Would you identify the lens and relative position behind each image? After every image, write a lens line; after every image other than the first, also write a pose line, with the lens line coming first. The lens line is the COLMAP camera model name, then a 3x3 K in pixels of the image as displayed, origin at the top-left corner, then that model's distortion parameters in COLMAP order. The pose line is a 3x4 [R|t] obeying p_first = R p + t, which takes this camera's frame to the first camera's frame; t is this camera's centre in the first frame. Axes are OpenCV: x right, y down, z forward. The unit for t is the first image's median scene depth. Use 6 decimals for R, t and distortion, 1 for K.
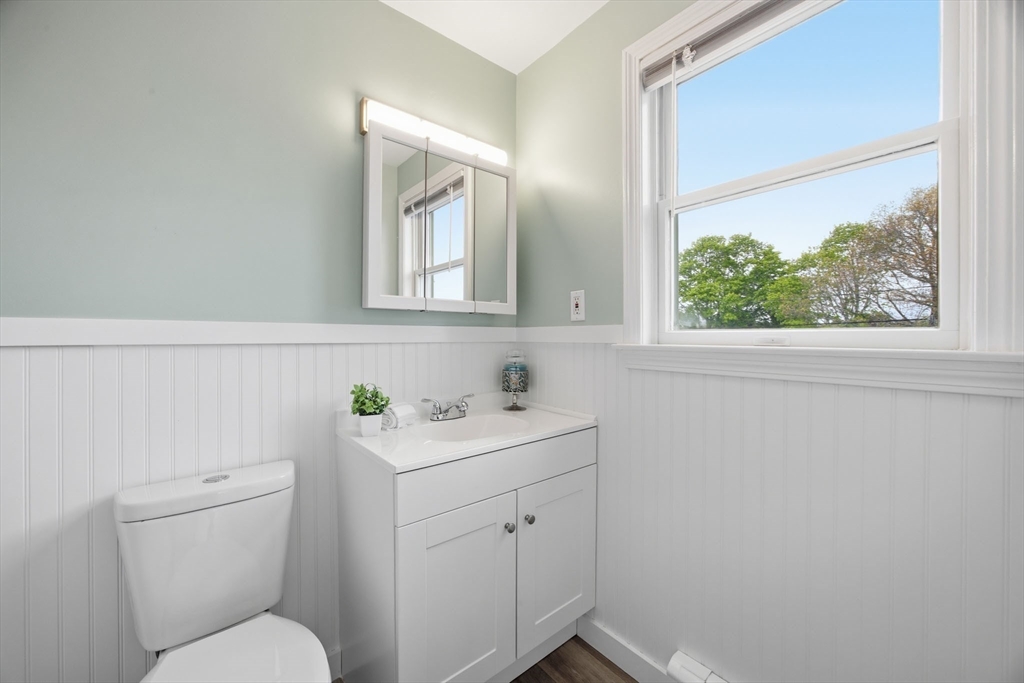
lens RADIAL K [[400.9, 0, 508.8], [0, 400.9, 334.2], [0, 0, 1]] dist [-0.009795, 0.000394]
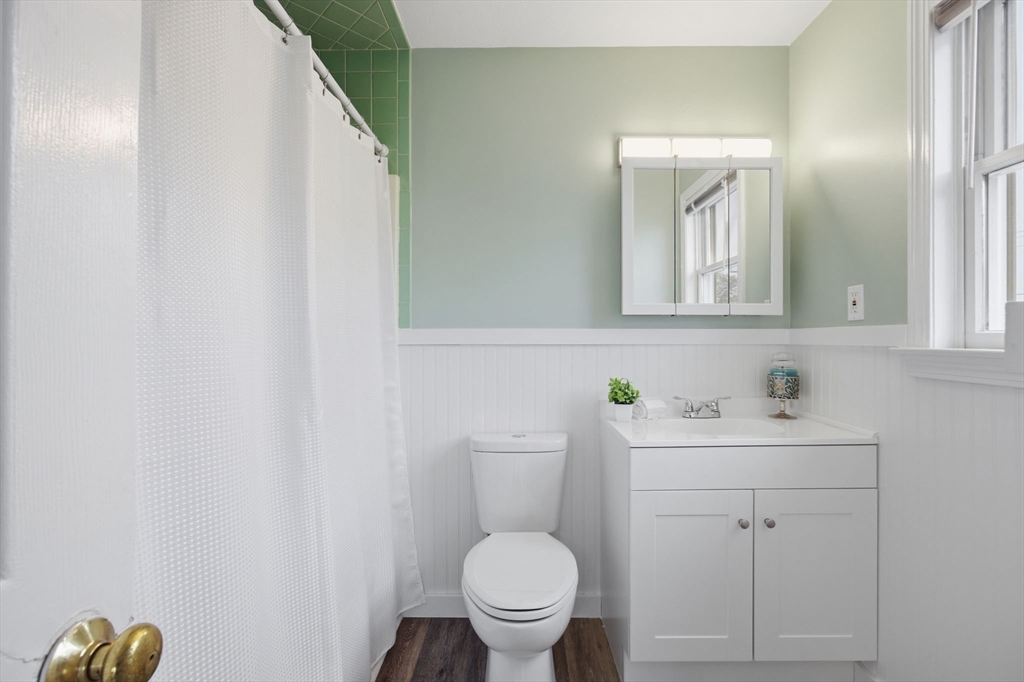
lens RADIAL K [[395.8, 0, 513.3], [0, 395.8, 339.7], [0, 0, 1]] dist [-0.028634, 0.009536]
pose [[0.779025, -0.000134, -0.626992, 0.119479], [0.005210, 0.999967, 0.006260, -0.000946], [0.626971, -0.008143, 0.779000, -0.108861]]
